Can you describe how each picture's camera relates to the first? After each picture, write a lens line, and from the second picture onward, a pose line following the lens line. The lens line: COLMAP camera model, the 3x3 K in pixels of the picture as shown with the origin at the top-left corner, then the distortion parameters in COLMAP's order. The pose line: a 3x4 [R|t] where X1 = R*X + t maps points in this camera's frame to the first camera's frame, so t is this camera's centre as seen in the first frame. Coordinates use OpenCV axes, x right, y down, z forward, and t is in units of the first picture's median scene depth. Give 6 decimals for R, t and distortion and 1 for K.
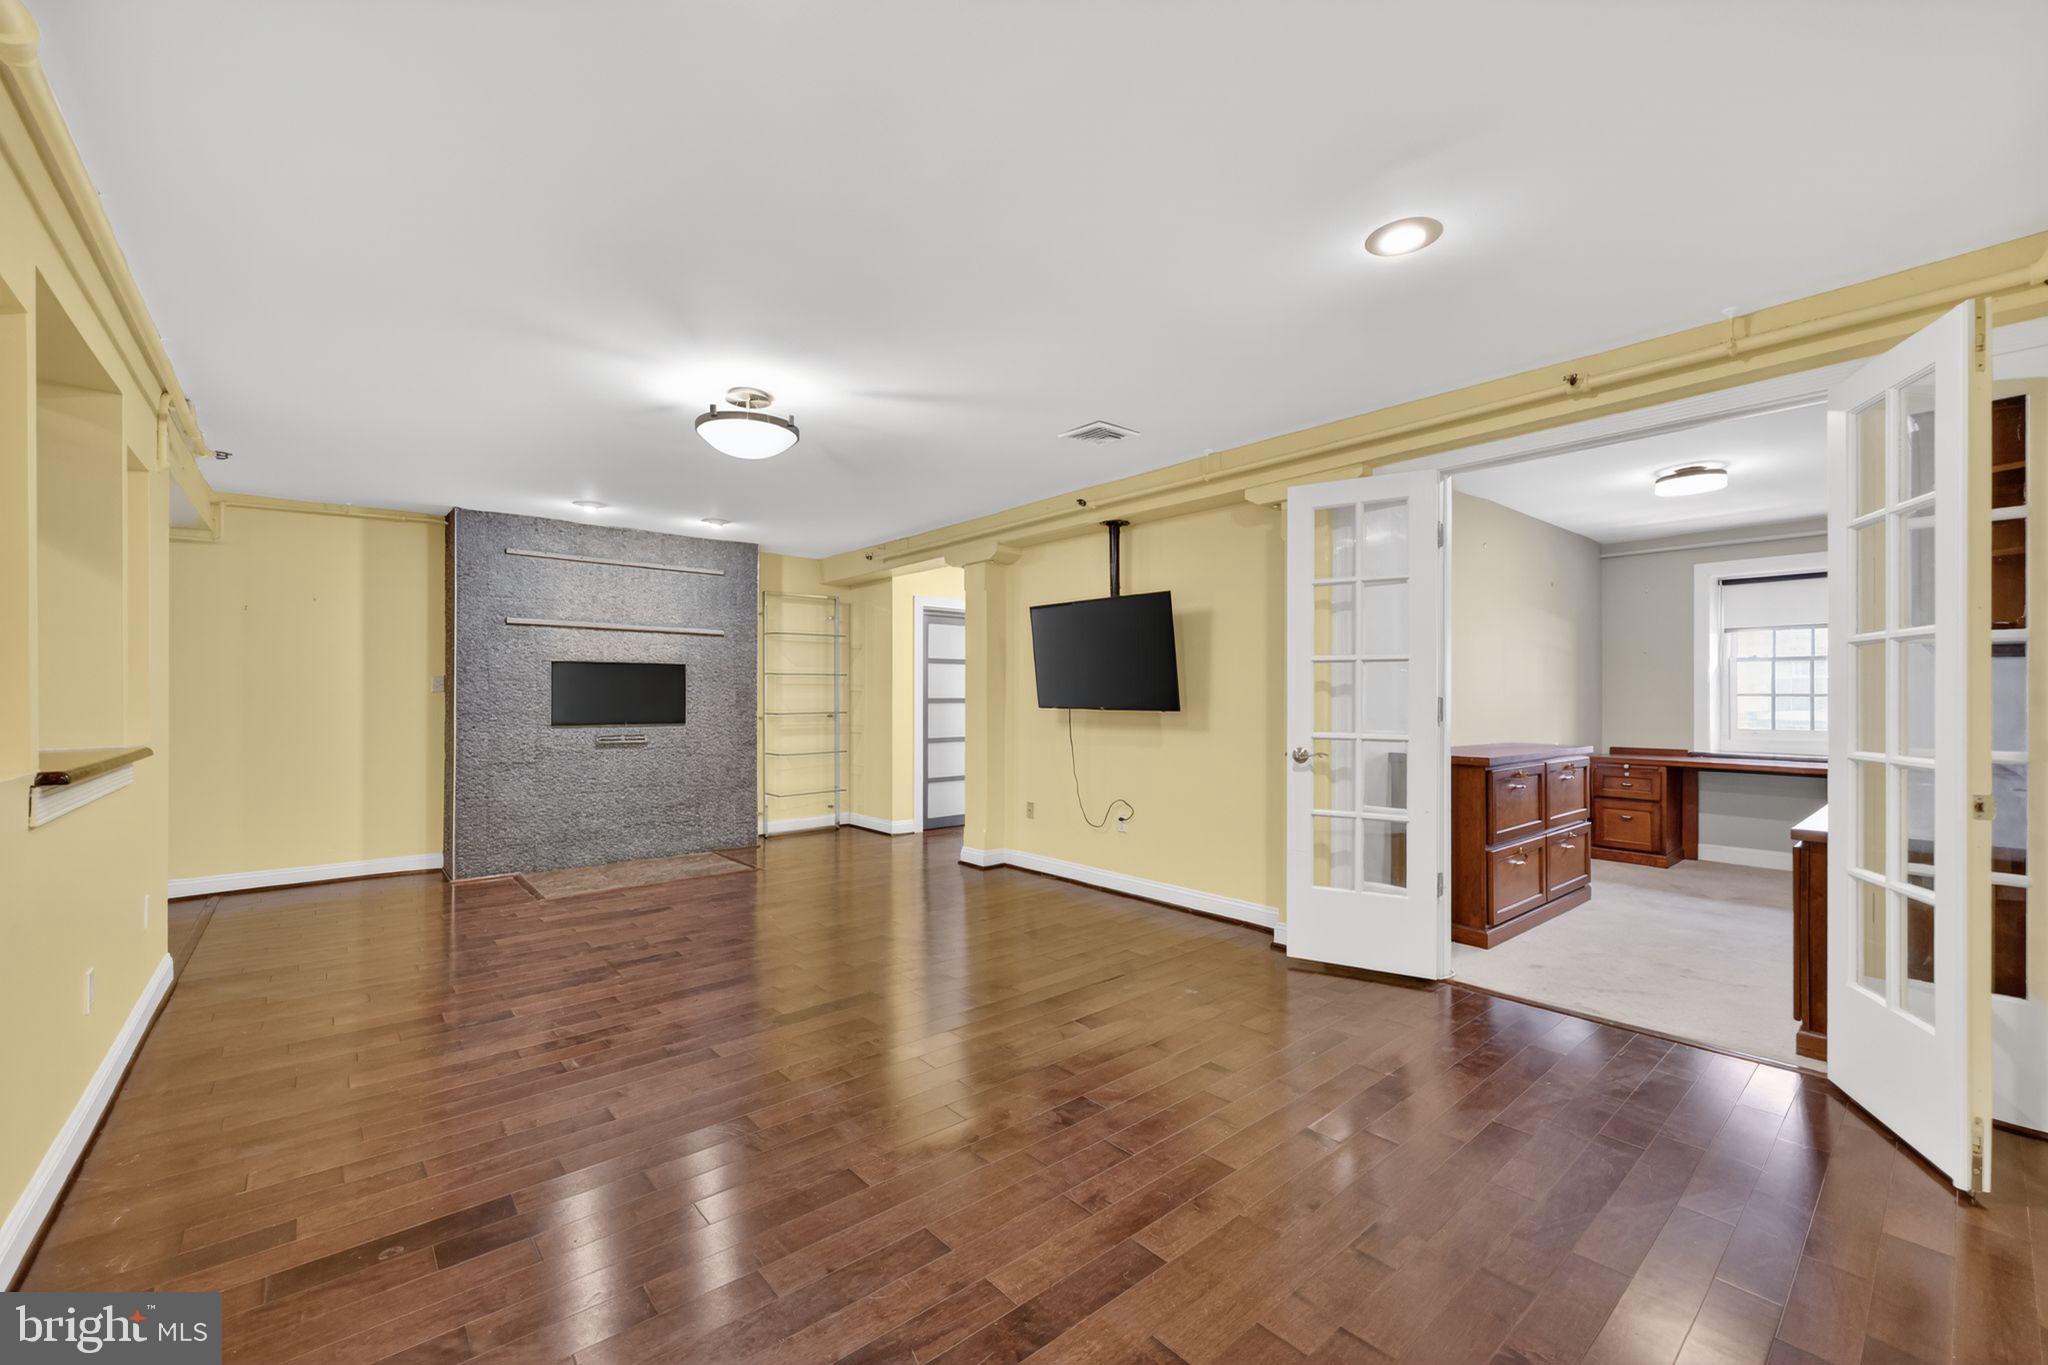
lens RADIAL K [[833.1, 0, 1019.7], [0, 833.1, 692.5], [0, 0, 1]] dist [0.001416, 0.000188]
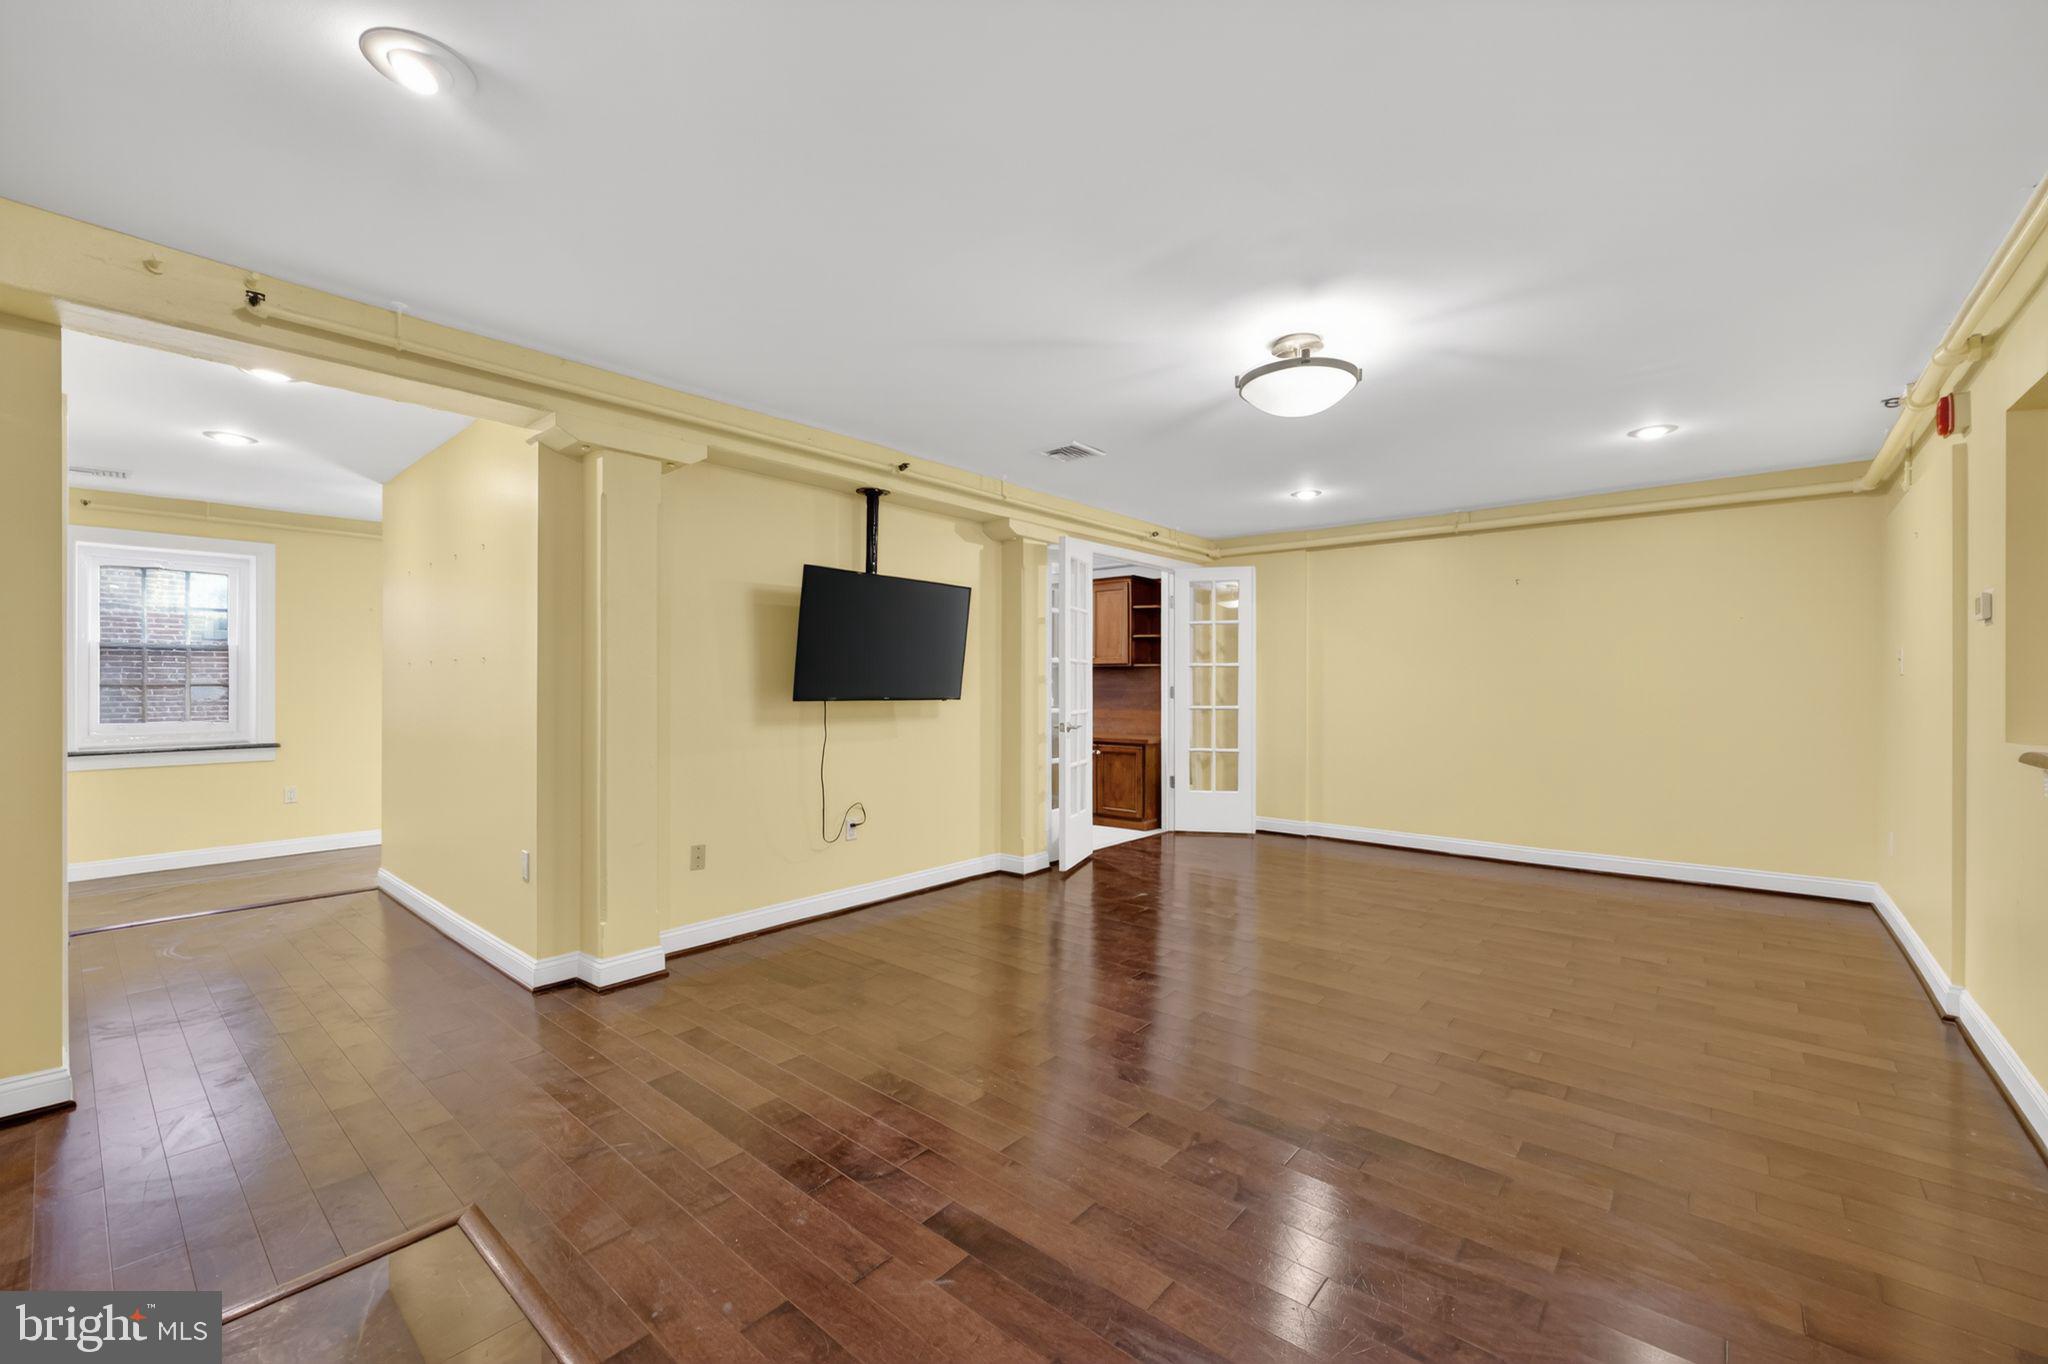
lens RADIAL K [[833.1, 0, 1019.7], [0, 833.1, 692.0], [0, 0, 1]] dist [0.001416, 0.000188]
pose [[-0.166362, -0.006121, 0.986046, -0.666266], [-0.000607, 0.999981, 0.006105, 0.005096], [-0.986065, 0.000417, -0.166362, 0.834346]]
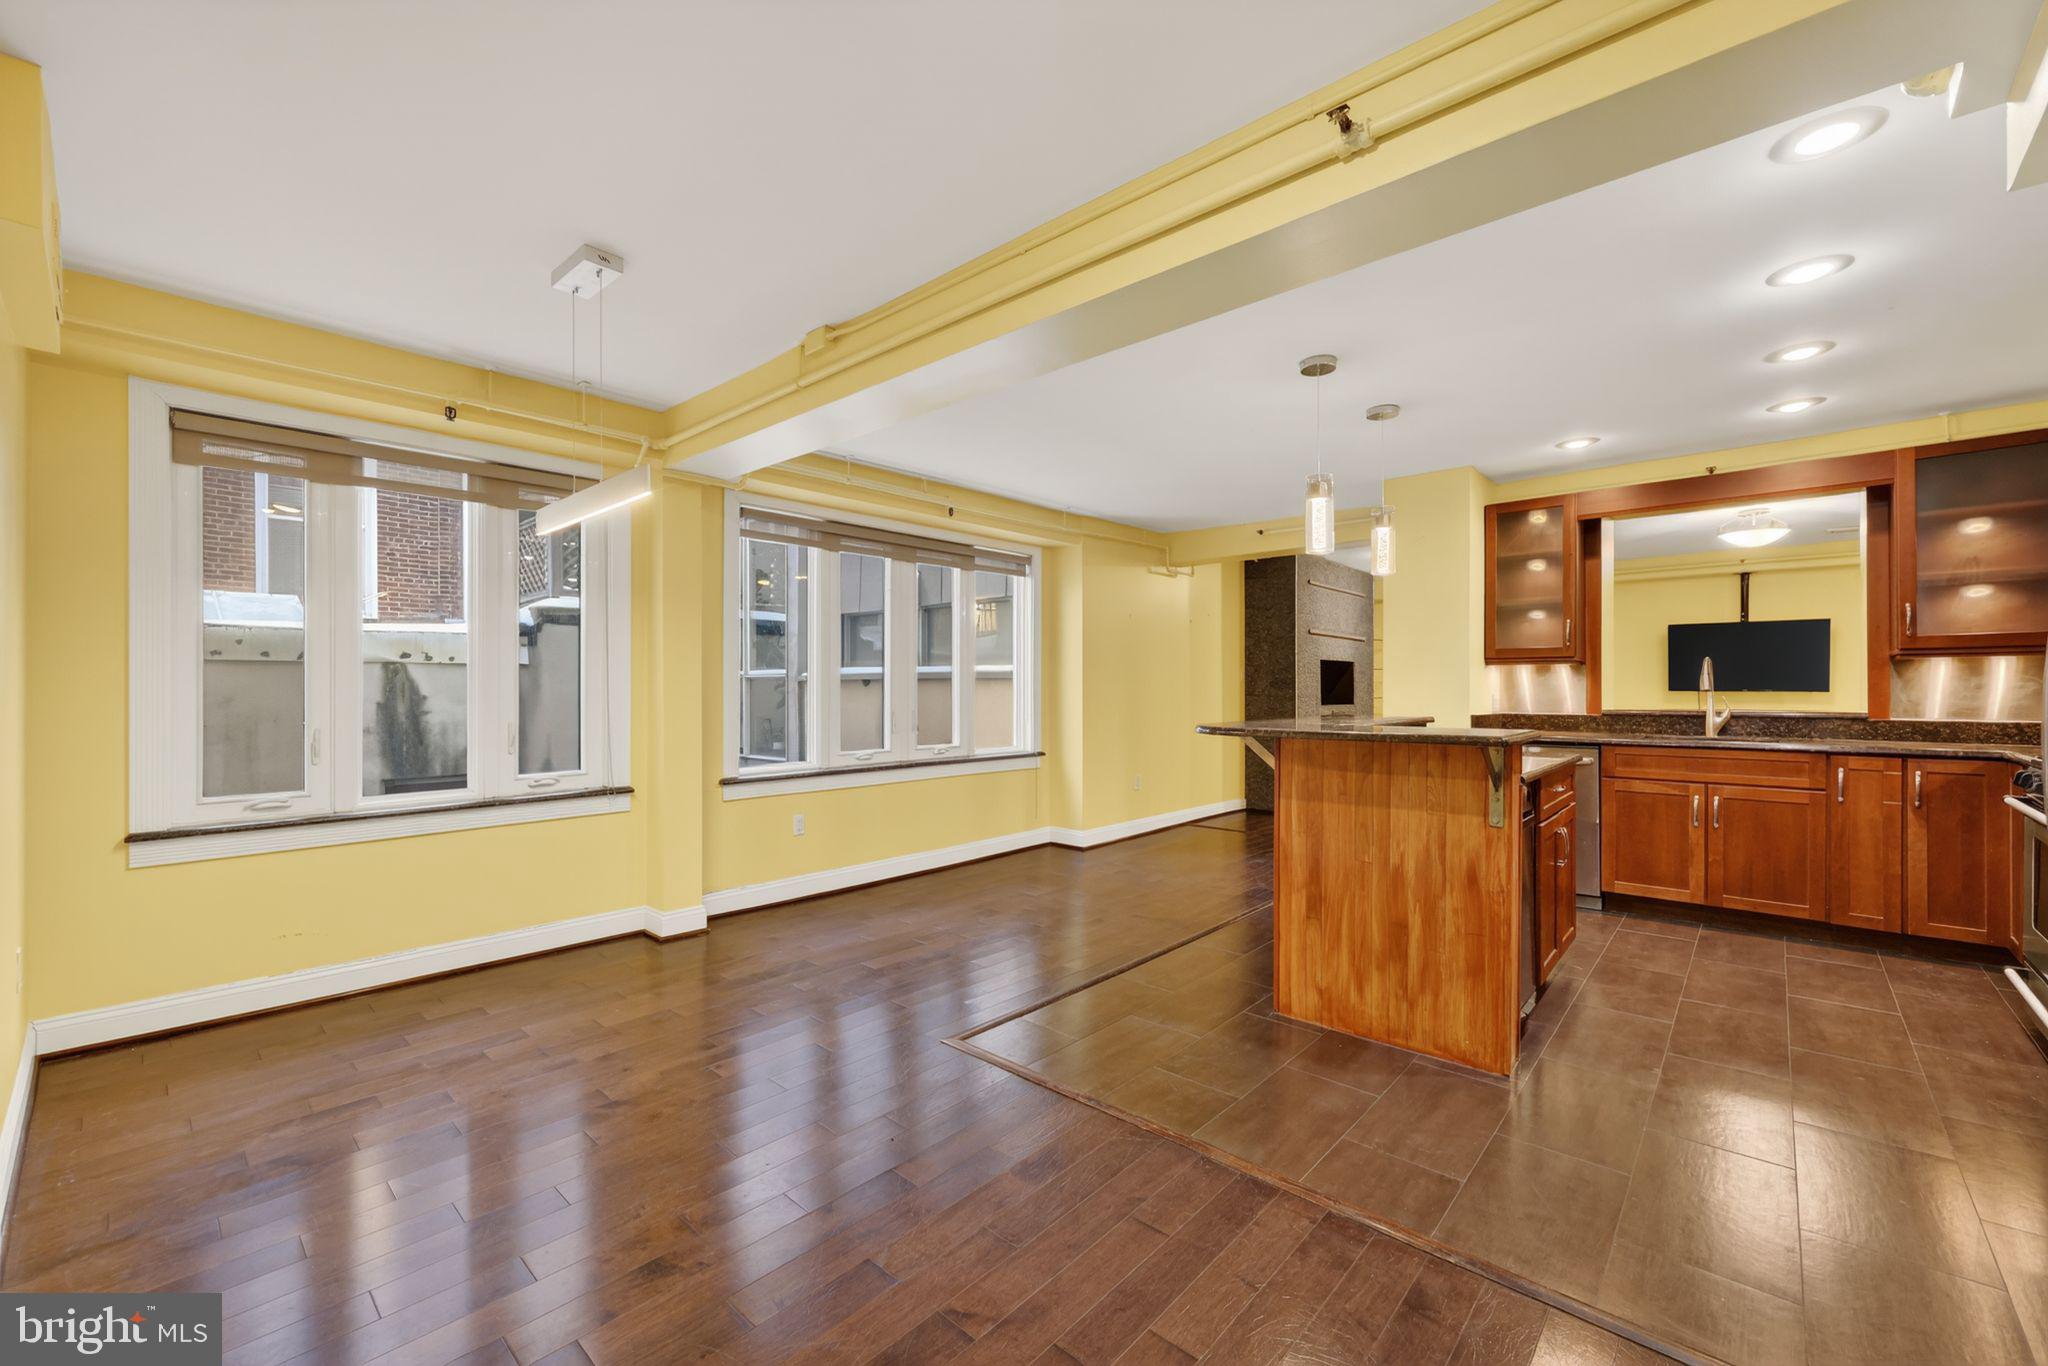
lens RADIAL K [[823.7, 0, 1023.6], [0, 823.7, 680.9], [0, 0, 1]] dist [0.000514, 0.000848]
pose [[0.990872, -0.001249, 0.134799, -1.237470], [0.002583, 0.999949, -0.009728, 0.011360], [-0.134780, 0.009987, 0.990825, -0.312988]]
